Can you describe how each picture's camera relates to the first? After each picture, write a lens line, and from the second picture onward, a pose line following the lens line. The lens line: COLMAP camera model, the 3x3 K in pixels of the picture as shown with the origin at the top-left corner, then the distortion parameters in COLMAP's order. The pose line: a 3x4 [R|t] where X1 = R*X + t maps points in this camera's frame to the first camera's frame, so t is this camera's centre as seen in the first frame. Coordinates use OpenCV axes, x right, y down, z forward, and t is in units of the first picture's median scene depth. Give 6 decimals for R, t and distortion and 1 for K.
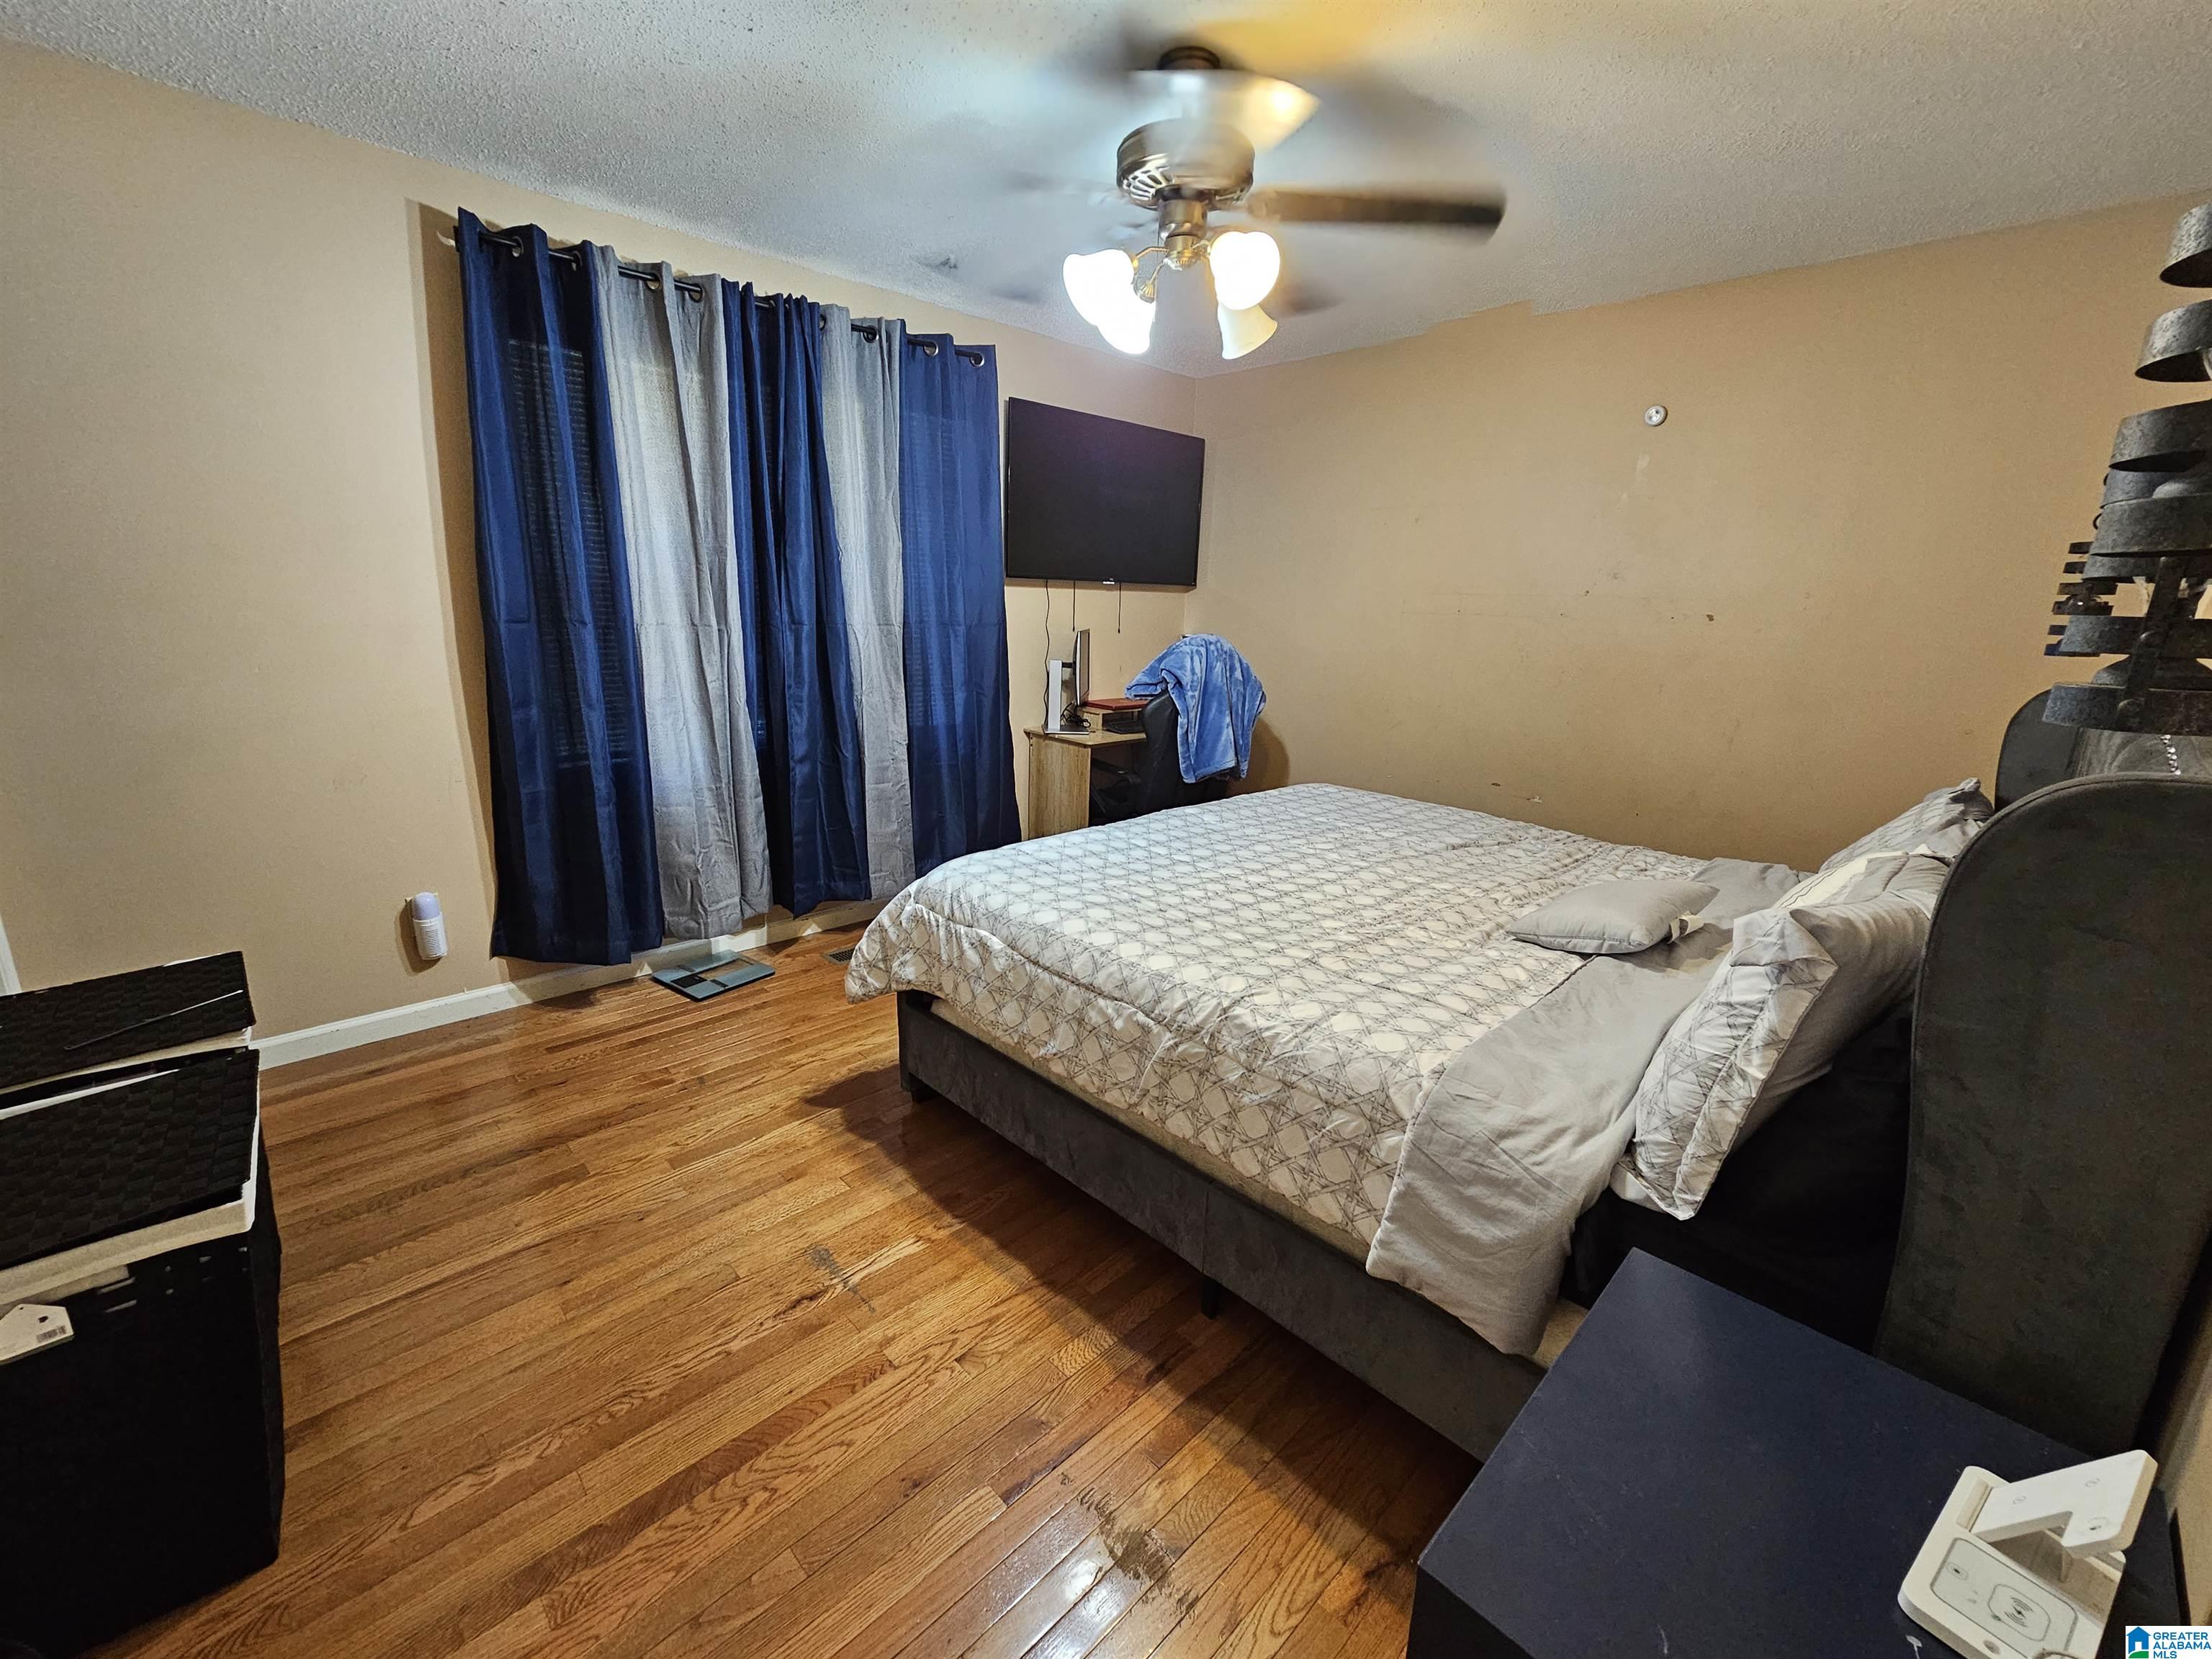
lens RADIAL K [[912.6, 0, 1118.1], [0, 912.6, 835.2], [0, 0, 1]] dist [-0.001090, -0.000319]
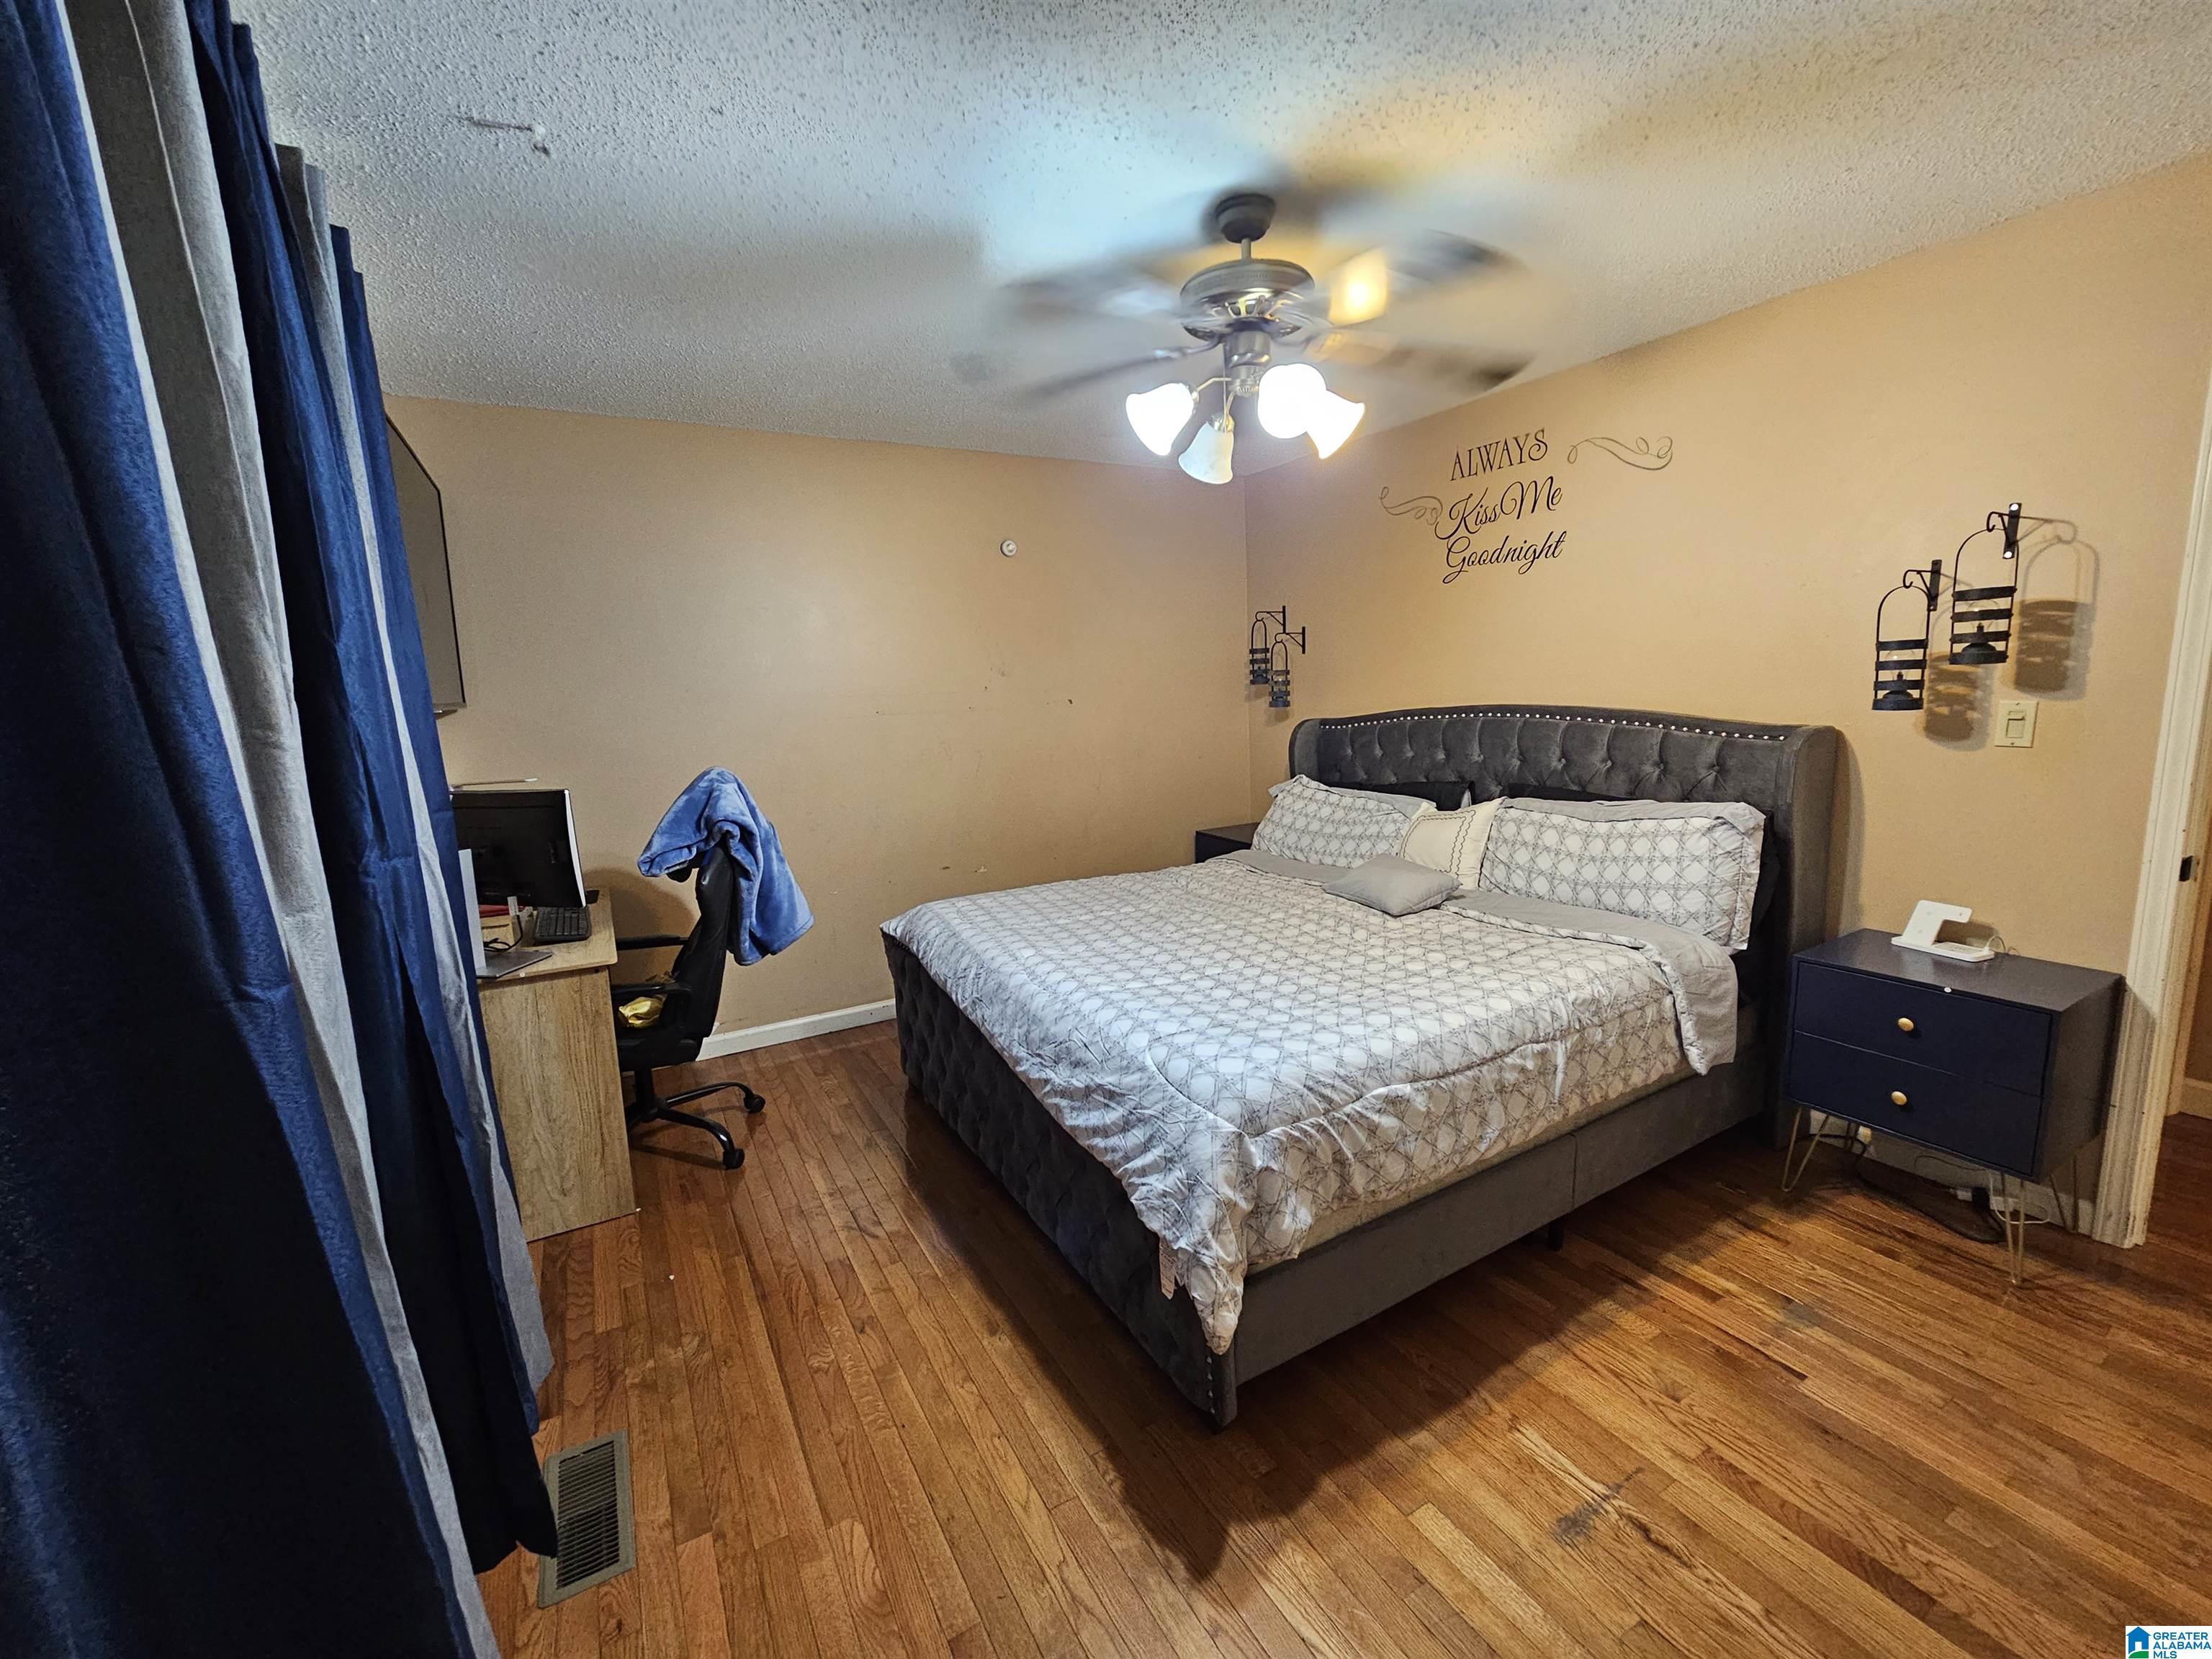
lens RADIAL K [[912.6, 0, 1118.1], [0, 912.6, 835.2], [0, 0, 1]] dist [-0.001090, -0.000319]
pose [[0.241657, -0.196937, 0.950167, -1.104450], [0.285077, 0.950387, 0.124478, -0.341198], [-0.927541, 0.240790, 0.285810, 1.033303]]
